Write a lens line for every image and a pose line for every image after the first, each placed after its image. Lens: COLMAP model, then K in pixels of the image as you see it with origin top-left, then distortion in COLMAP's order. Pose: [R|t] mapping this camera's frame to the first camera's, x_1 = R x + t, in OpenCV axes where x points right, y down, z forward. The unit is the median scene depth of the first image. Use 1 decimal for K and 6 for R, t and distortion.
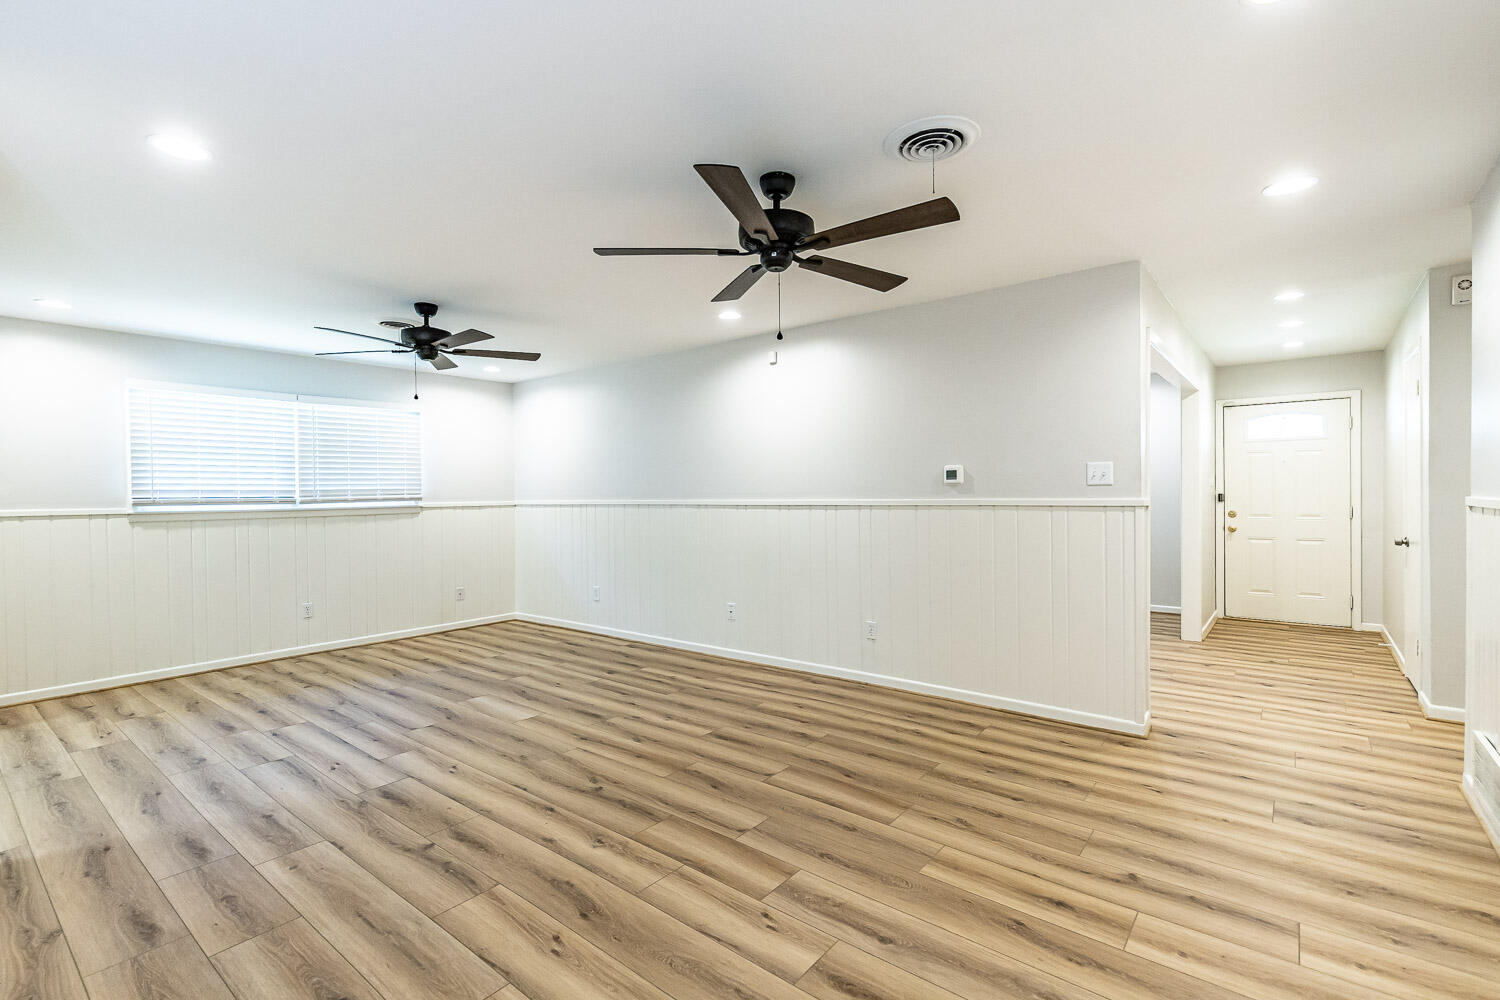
lens RADIAL K [[676.4, 0, 752.7], [0, 676.4, 494.5], [0, 0, 1]] dist [0.013233, -0.001115]
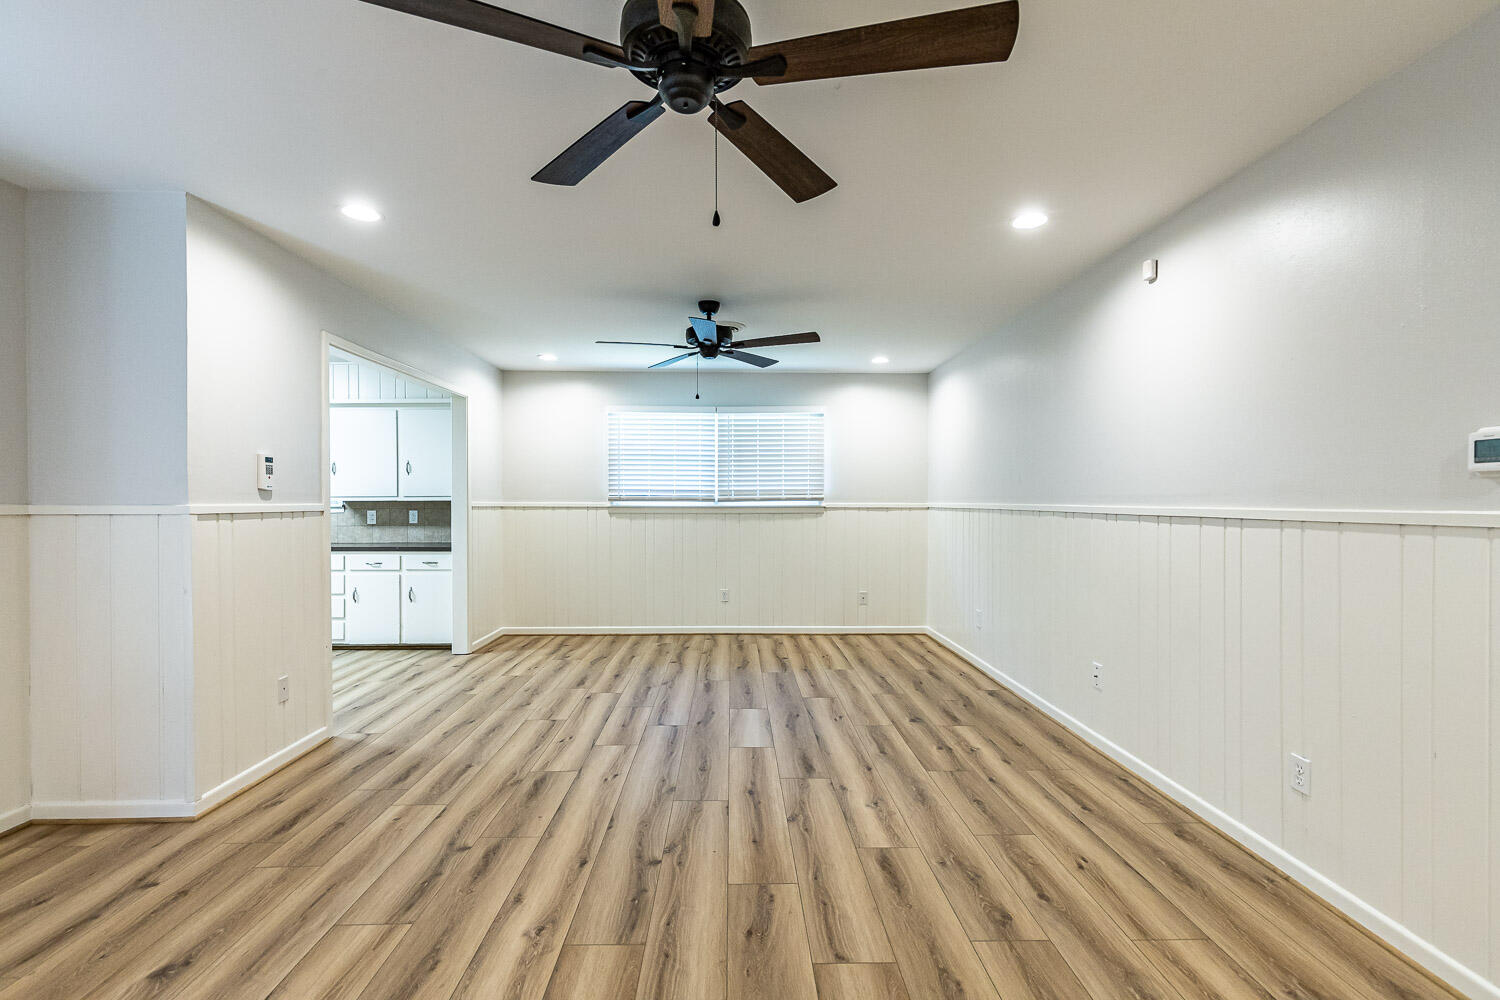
lens RADIAL K [[676.4, 0, 755.2], [0, 676.4, 499.0], [0, 0, 1]] dist [0.013233, -0.001115]
pose [[0.647871, 0.011836, -0.761658, 0.319568], [-0.010689, 0.999922, 0.006446, 0.001356], [0.761675, 0.003965, 0.647947, 0.406176]]
